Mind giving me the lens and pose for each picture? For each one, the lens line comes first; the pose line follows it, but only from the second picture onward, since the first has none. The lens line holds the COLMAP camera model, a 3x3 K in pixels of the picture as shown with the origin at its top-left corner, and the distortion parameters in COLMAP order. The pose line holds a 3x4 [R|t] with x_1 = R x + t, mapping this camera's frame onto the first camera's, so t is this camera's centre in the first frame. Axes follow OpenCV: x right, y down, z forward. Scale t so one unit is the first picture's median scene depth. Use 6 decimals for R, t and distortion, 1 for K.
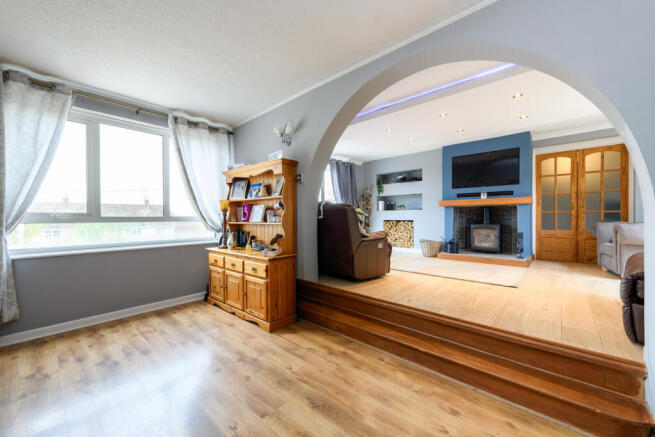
lens RADIAL K [[259.9, 0, 328.1], [0, 259.9, 217.1], [0, 0, 1]] dist [0.002333, -0.000121]
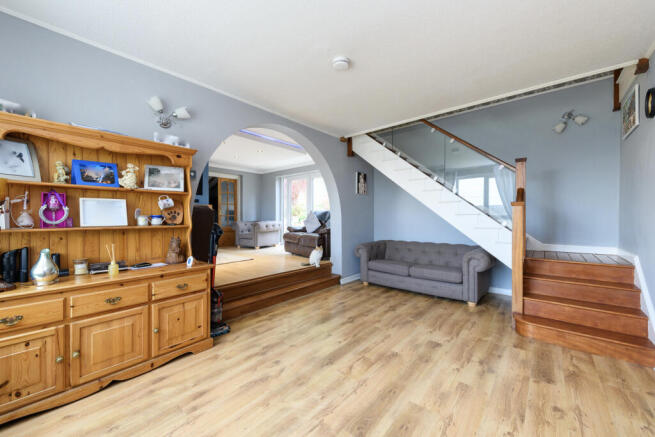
lens RADIAL K [[259.9, 0, 328.1], [0, 259.9, 218.4], [0, 0, 1]] dist [0.002333, -0.000121]
pose [[-0.042121, 0.002970, 0.999108, -1.298980], [0.004522, 0.999986, -0.002782, 0.005614], [-0.999102, 0.004401, -0.042134, 0.724194]]
